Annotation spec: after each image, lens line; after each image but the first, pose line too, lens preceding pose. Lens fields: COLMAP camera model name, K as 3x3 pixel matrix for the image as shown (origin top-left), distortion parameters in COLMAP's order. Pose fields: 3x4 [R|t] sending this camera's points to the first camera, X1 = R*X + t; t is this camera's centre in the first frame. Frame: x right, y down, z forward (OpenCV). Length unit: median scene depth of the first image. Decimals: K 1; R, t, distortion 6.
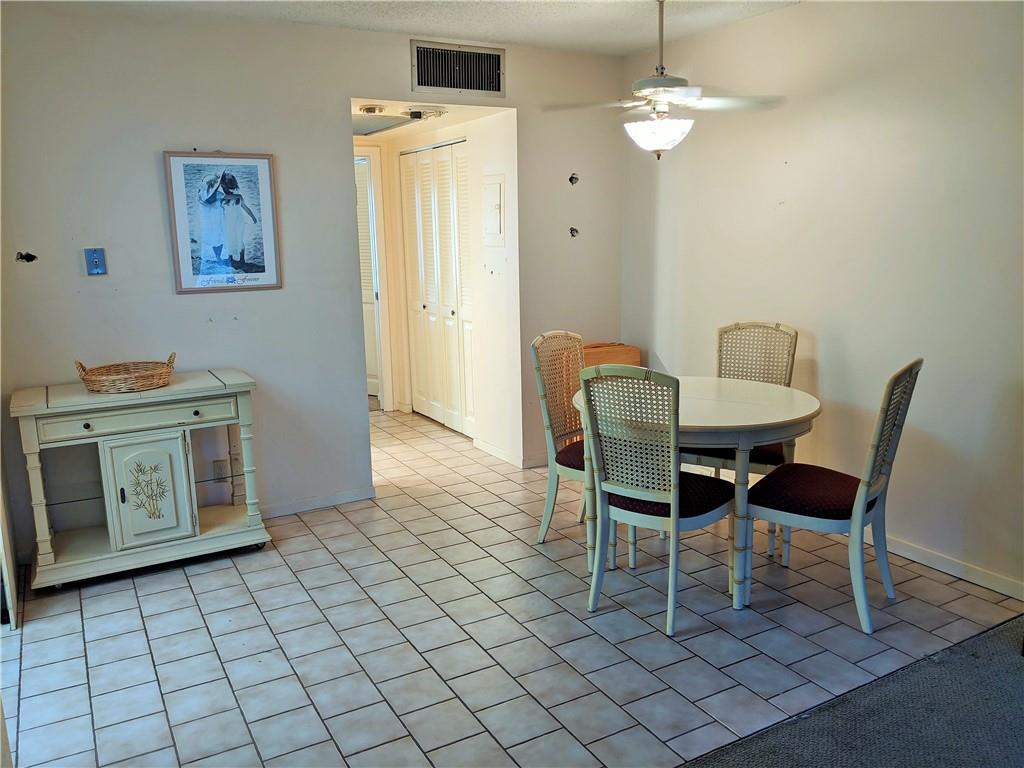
lens RADIAL K [[817.7, 0, 509.4], [0, 817.7, 380.4], [0, 0, 1]] dist [0.047761, -0.056260]
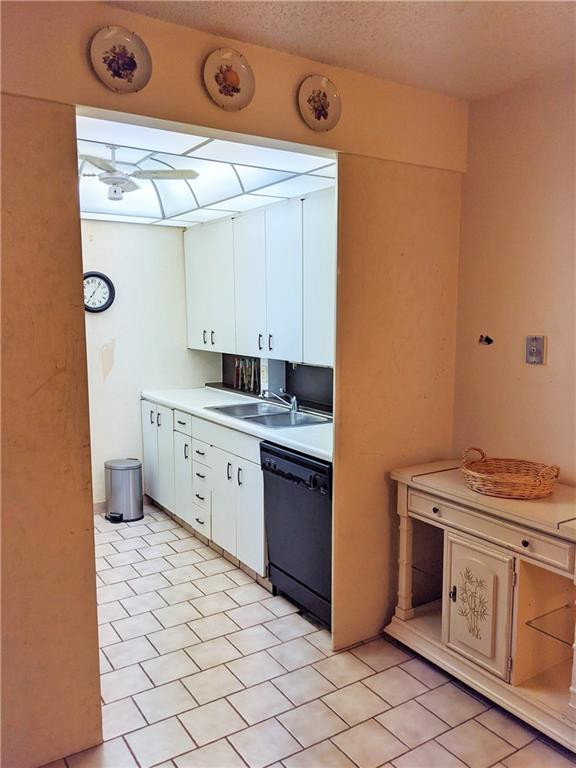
lens RADIAL K [[613.3, 0, 283.0], [0, 613.3, 389.8], [0, 0, 1]] dist [0.047761, -0.056260]
pose [[0.051502, 0.145903, -0.987957, 0.188890], [-0.184060, 0.973710, 0.134204, -0.147871], [0.981565, 0.174932, 0.077003, 0.706416]]
